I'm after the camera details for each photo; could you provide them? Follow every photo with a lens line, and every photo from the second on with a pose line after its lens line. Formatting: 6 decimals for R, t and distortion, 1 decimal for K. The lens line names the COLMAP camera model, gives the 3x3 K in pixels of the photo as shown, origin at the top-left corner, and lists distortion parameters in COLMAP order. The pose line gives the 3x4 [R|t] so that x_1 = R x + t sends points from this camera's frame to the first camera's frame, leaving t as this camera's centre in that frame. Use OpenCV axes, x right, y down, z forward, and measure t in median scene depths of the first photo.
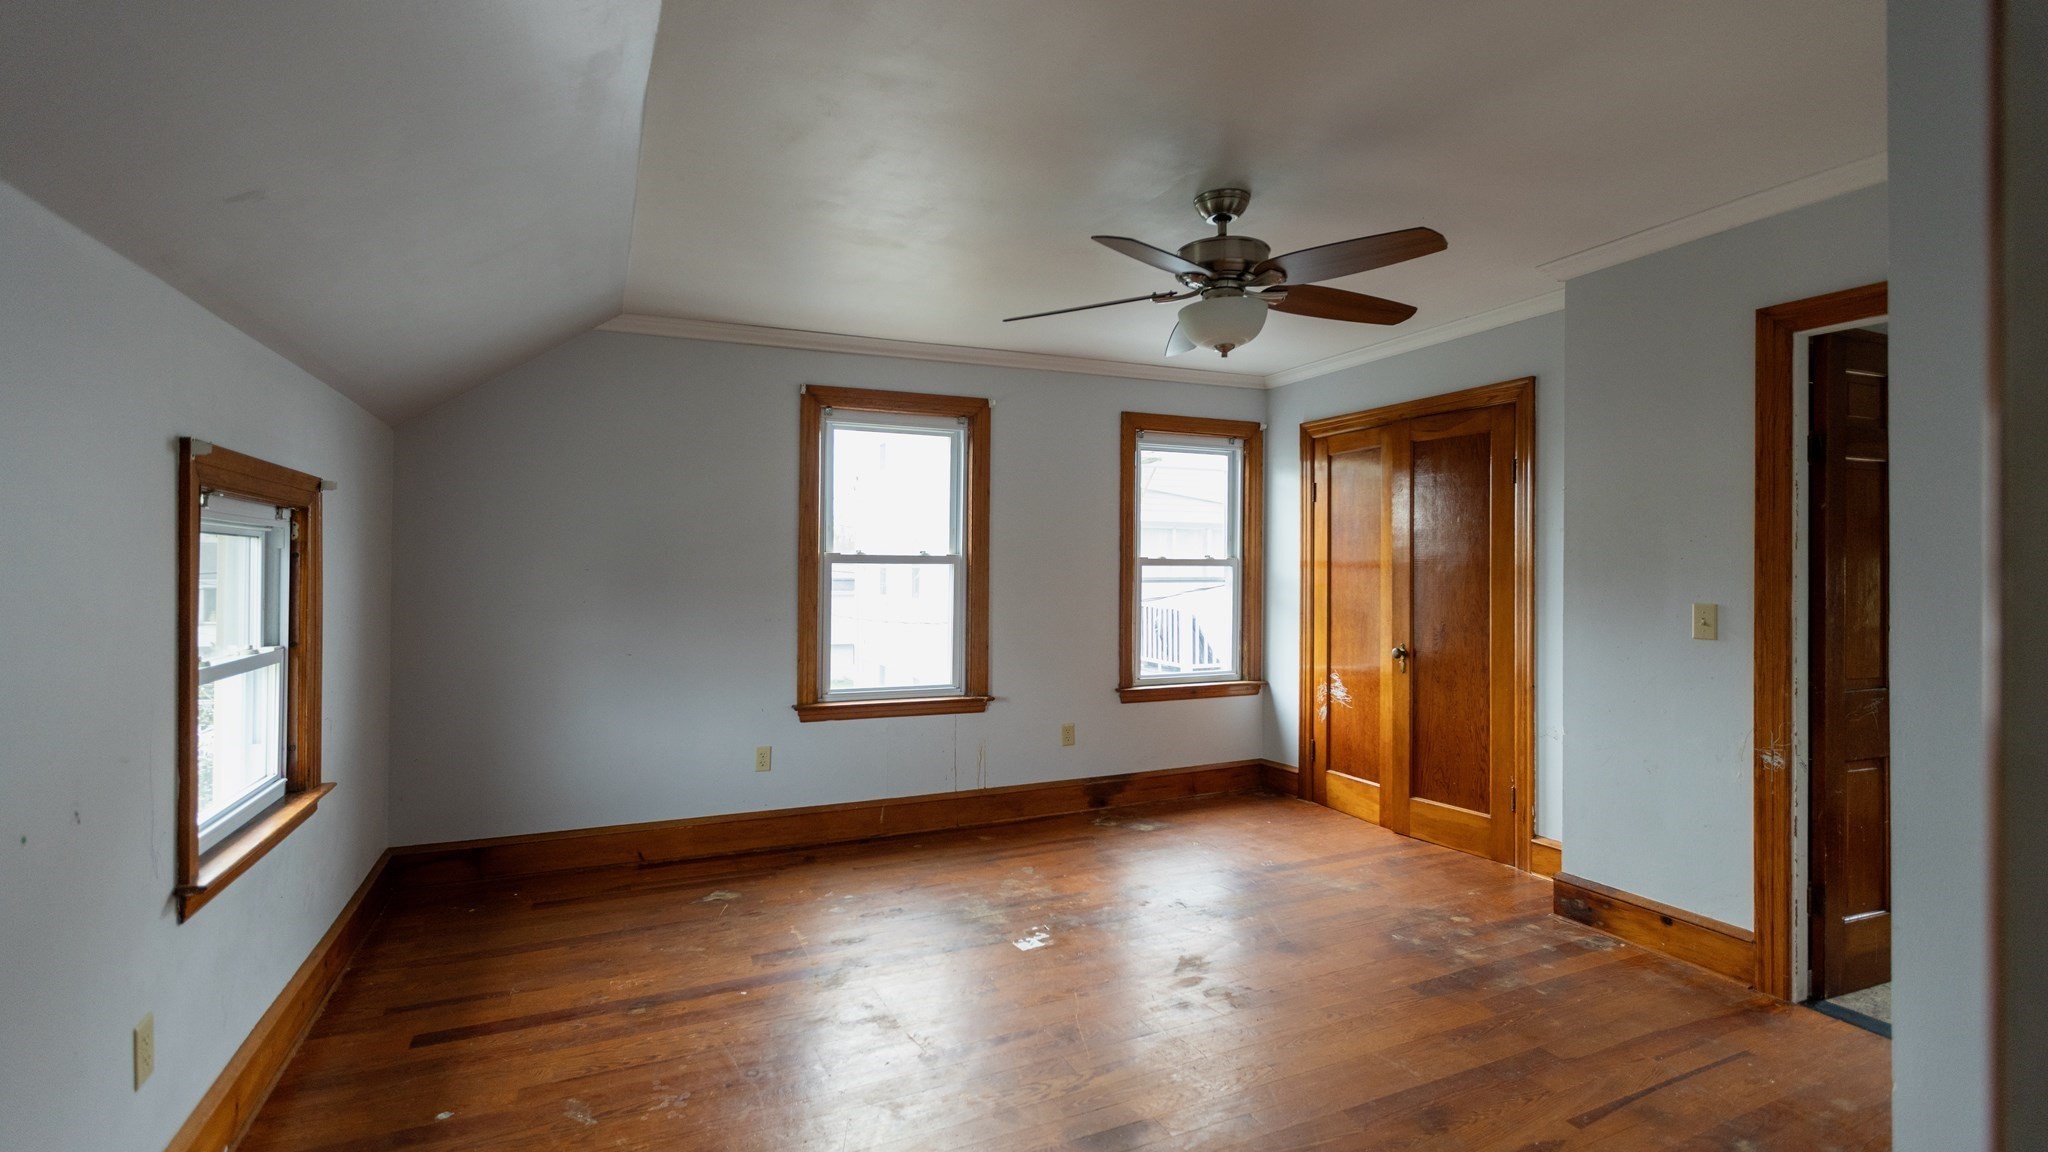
lens RADIAL K [[918.8, 0, 1024.0], [0, 918.8, 576.0], [0, 0, 1]] dist [-0.000673, -0.000378]
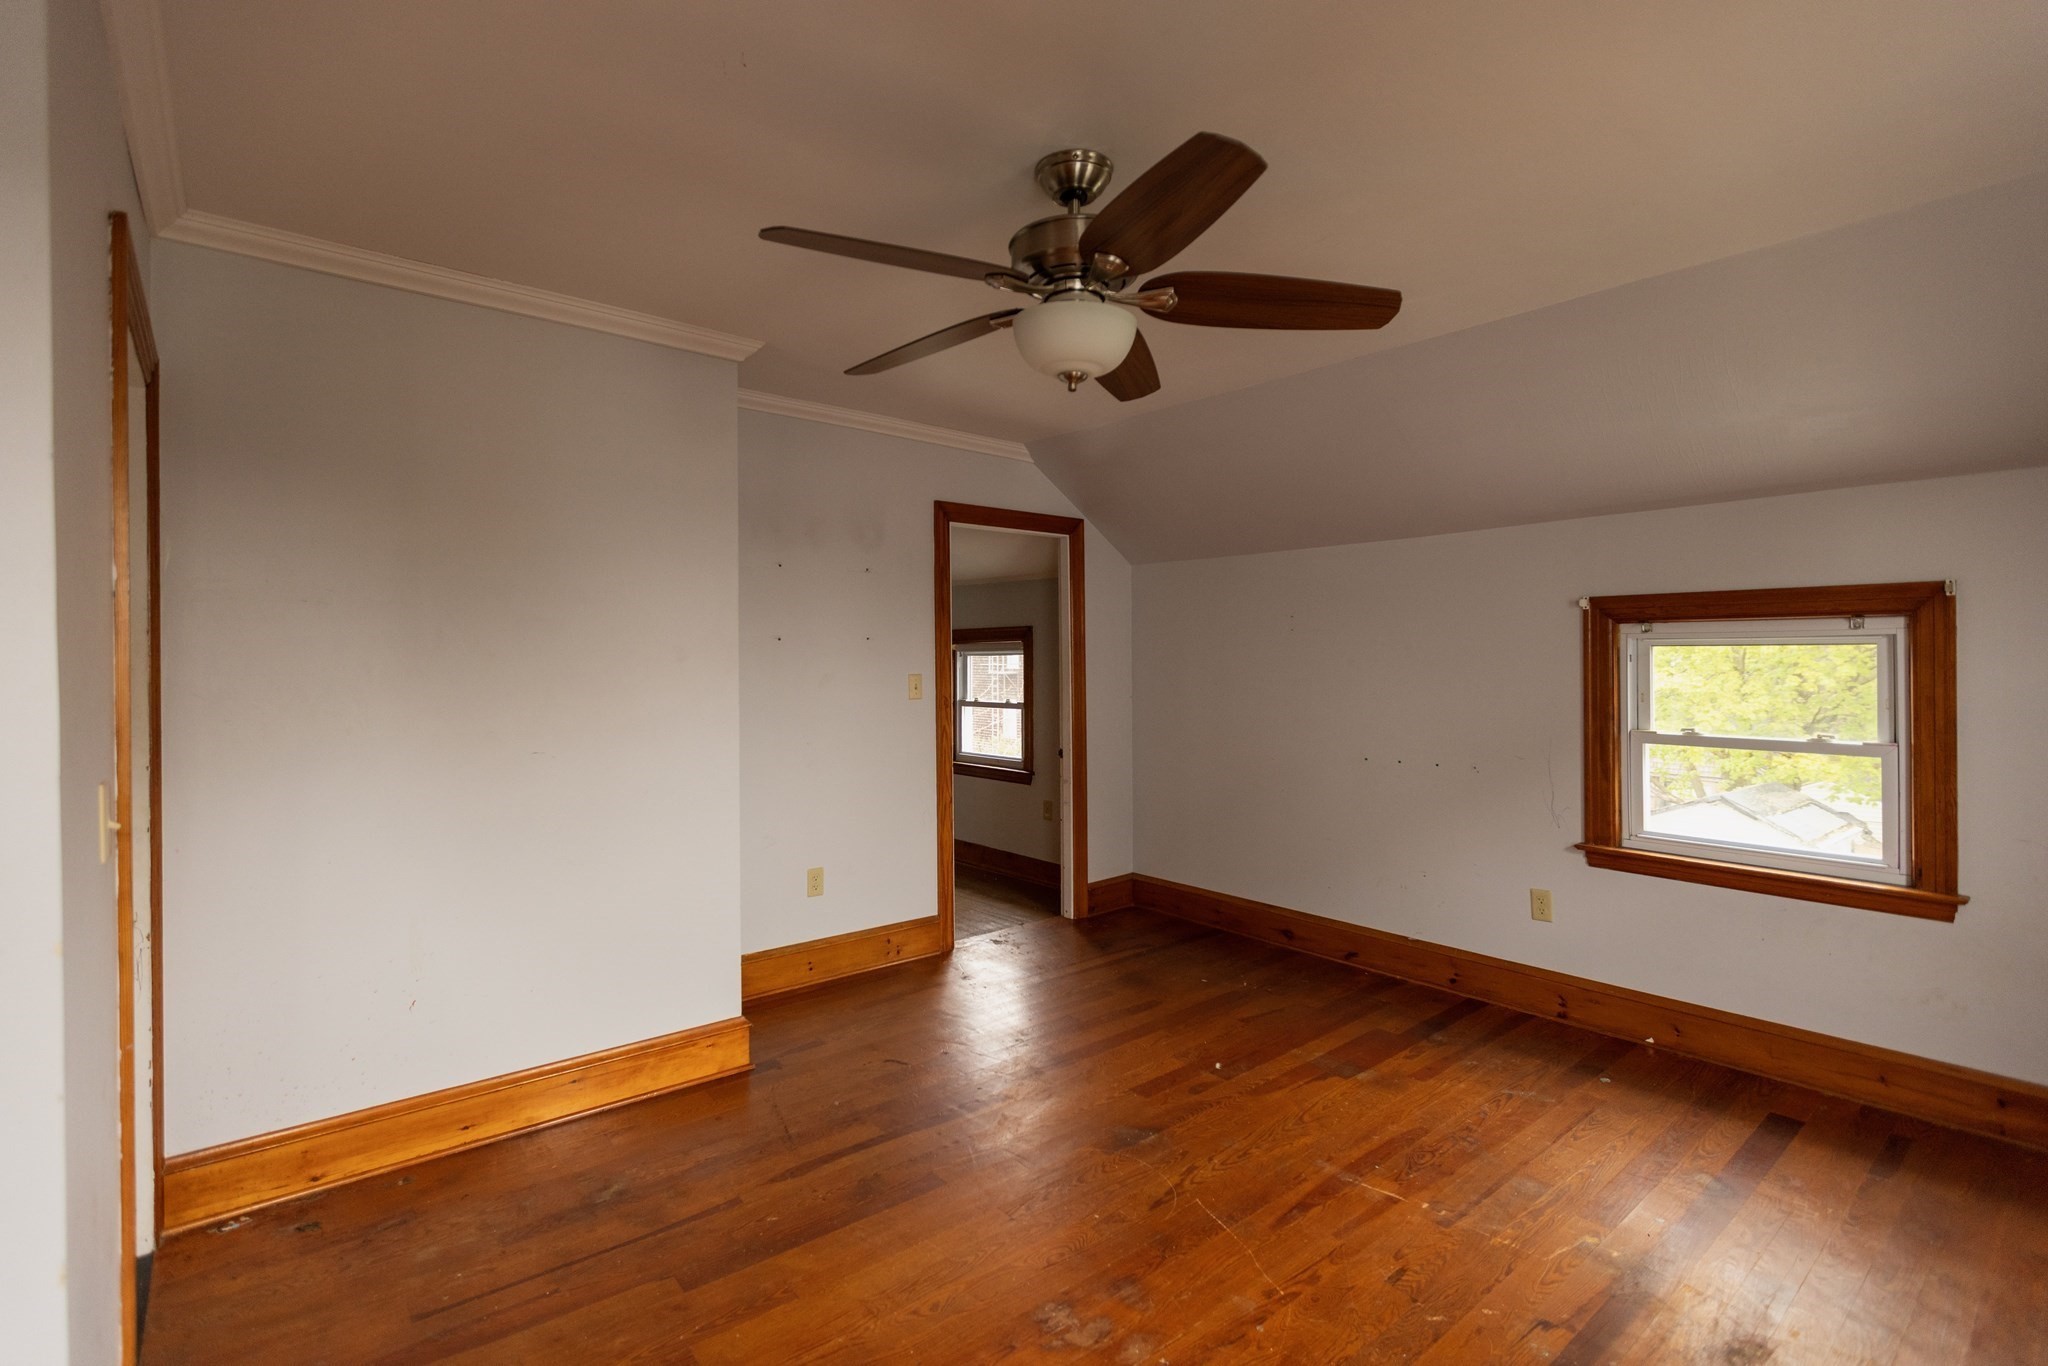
lens RADIAL K [[923.3, 0, 1022.4], [0, 923.3, 668.6], [0, 0, 1]] dist [0.001170, 0.000013]
pose [[-0.954250, 0.002867, -0.298997, 0.309429], [-0.004807, 0.999678, 0.024930, -0.021158], [0.298972, 0.025227, -0.953928, 1.083879]]
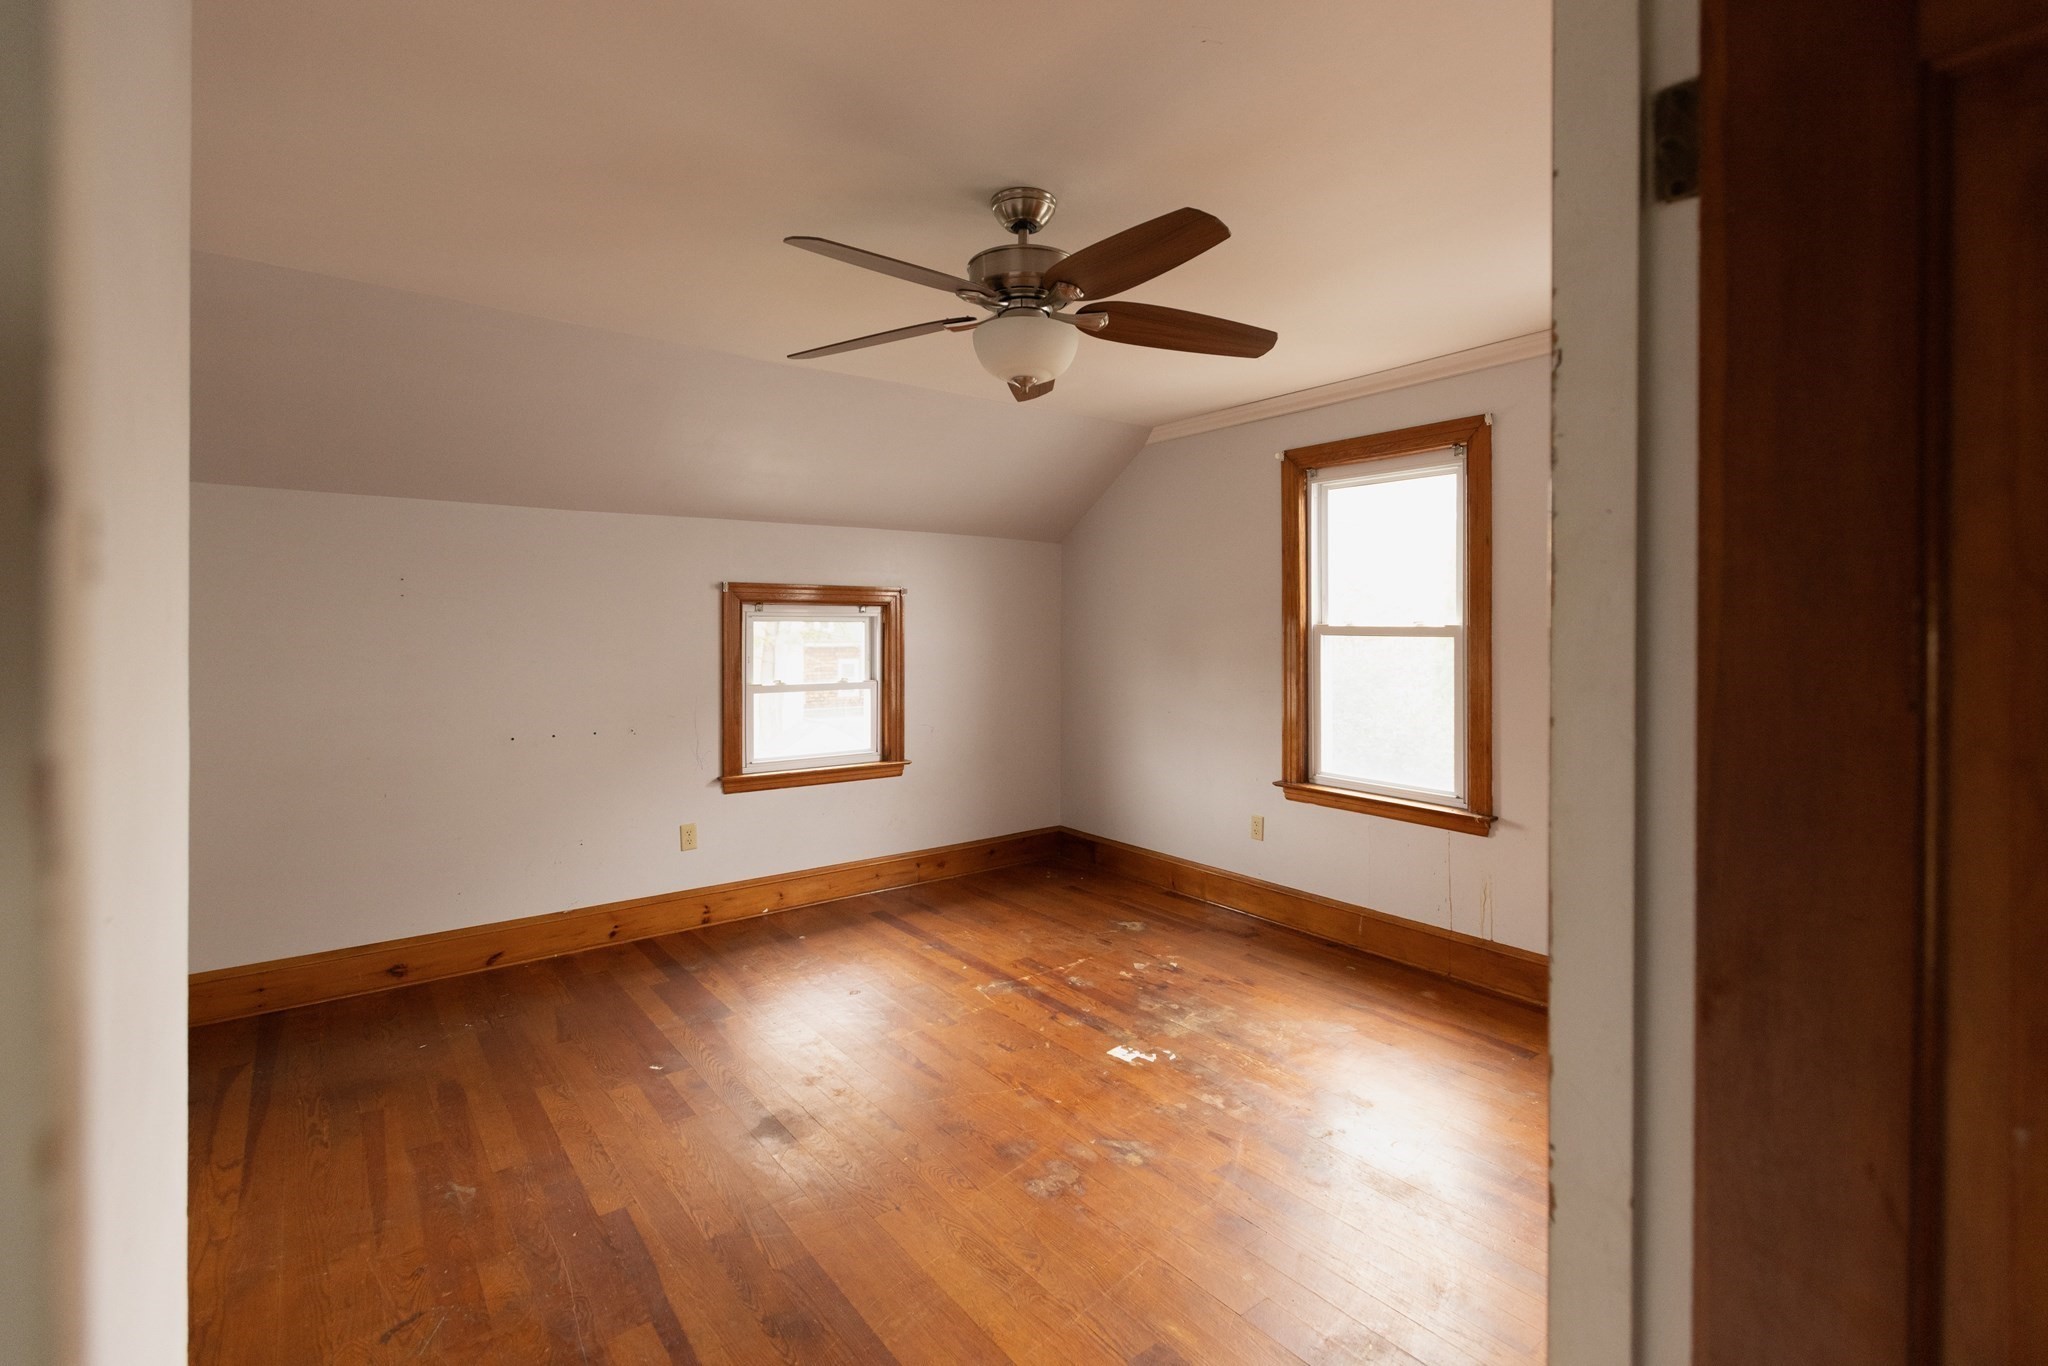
lens RADIAL K [[917.5, 0, 1015.1], [0, 917.5, 633.3], [0, 0, 1]] dist [-0.001025, -0.000121]
pose [[0.239958, 0.001548, -0.970782, 0.669819], [-0.012615, 0.999919, -0.001524, -0.011532], [0.970701, 0.012612, 0.239958, 0.518897]]
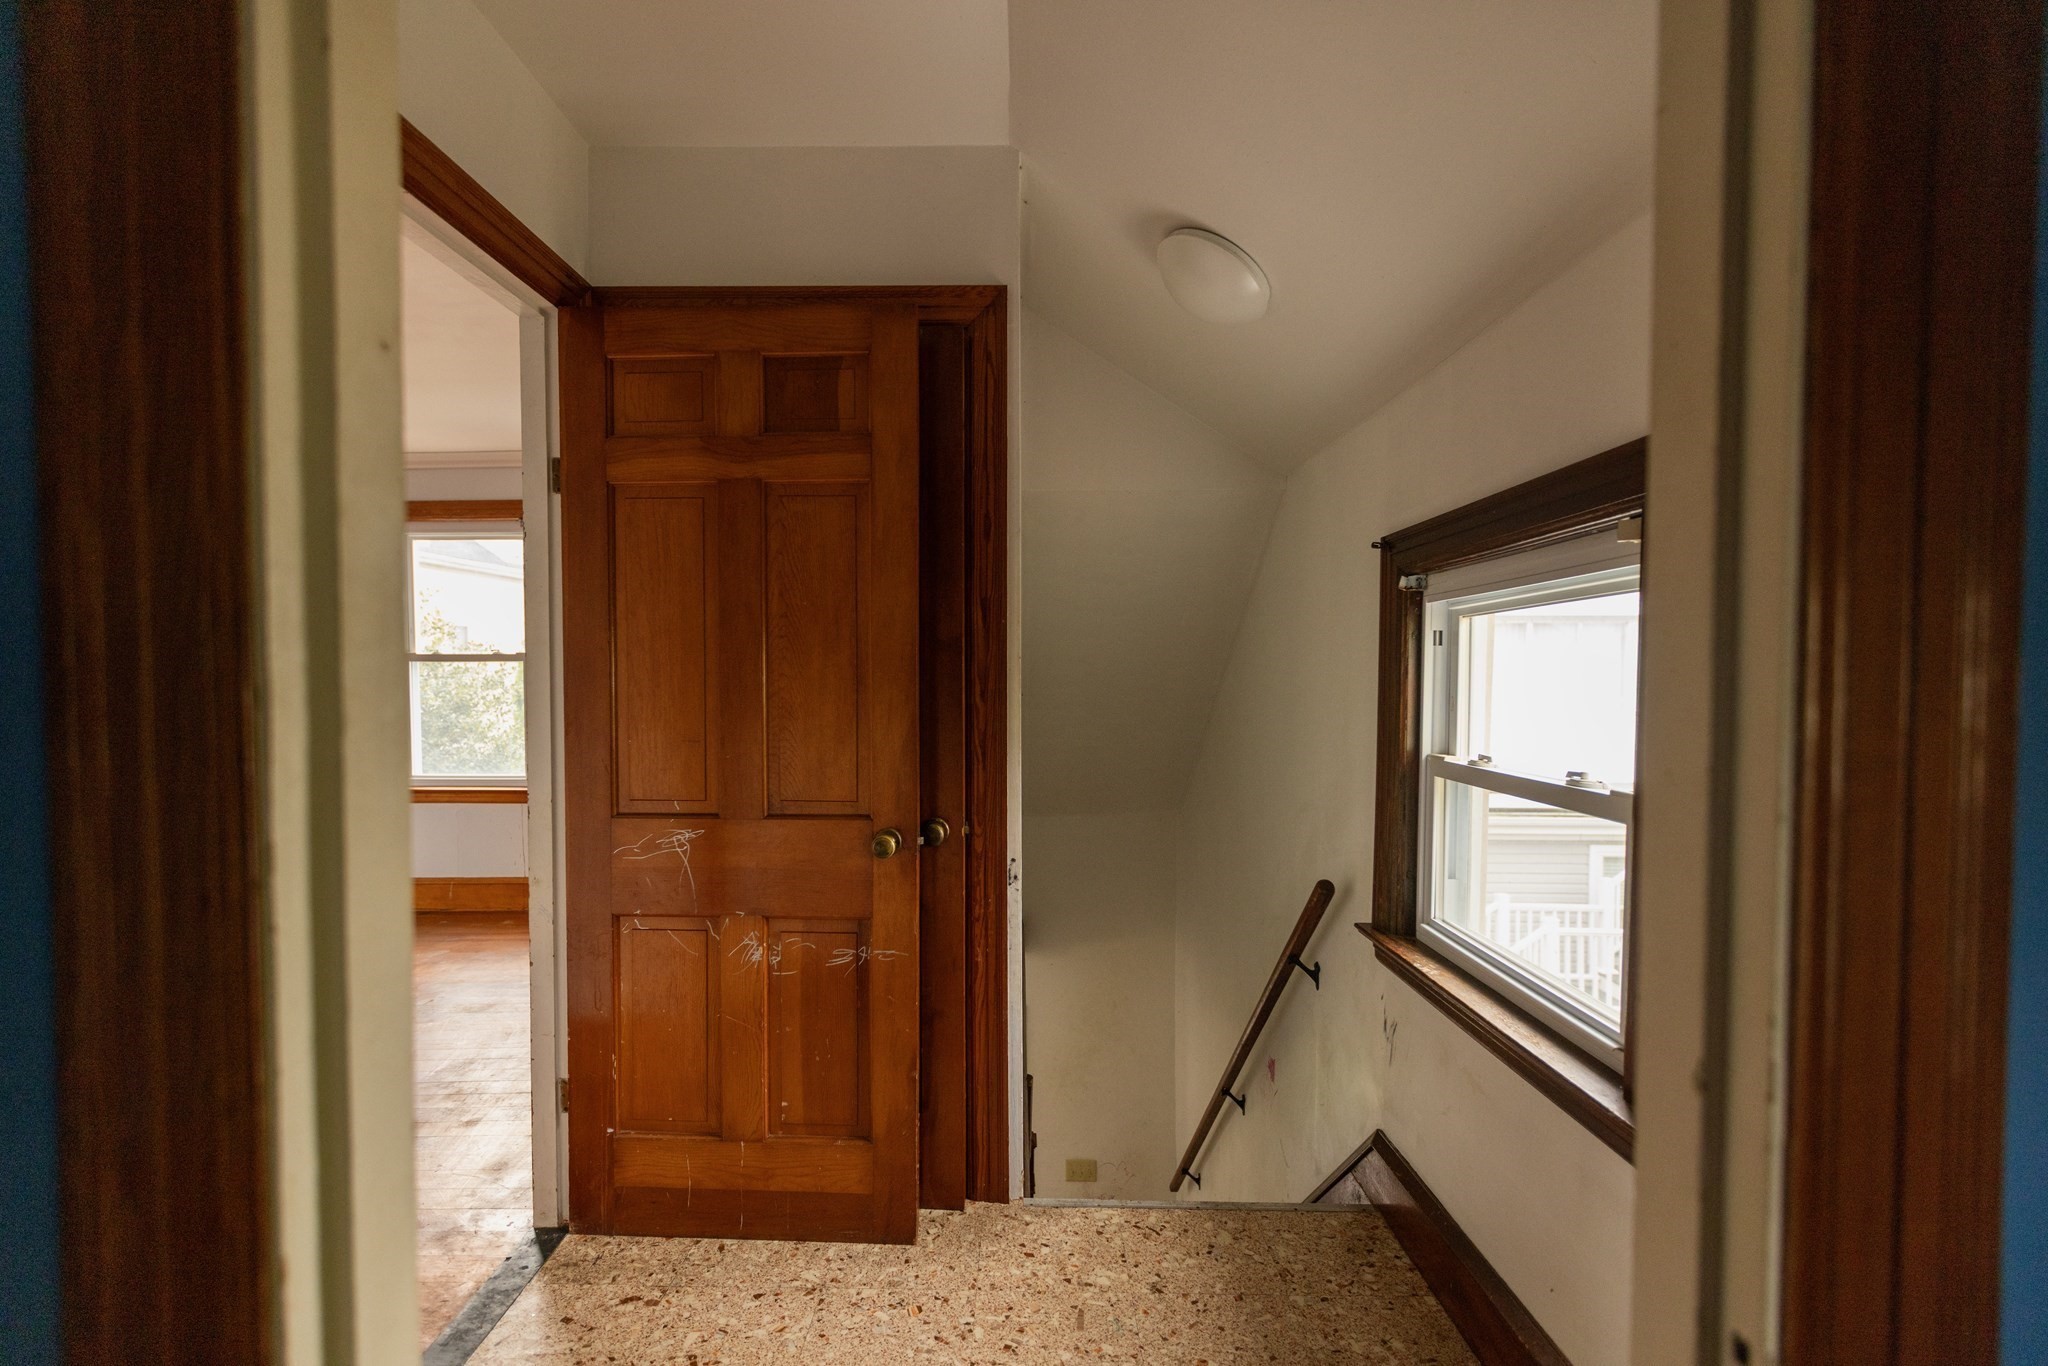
lens RADIAL K [[922.1, 0, 1022.4], [0, 922.1, 704.6], [0, 0, 1]] dist [0.015946, 0.000268]
pose [[0.918007, 0.004906, -0.396534, 0.991198], [0.000988, 0.999892, 0.014659, 0.023975], [0.396563, -0.013849, 0.917903, 0.289539]]
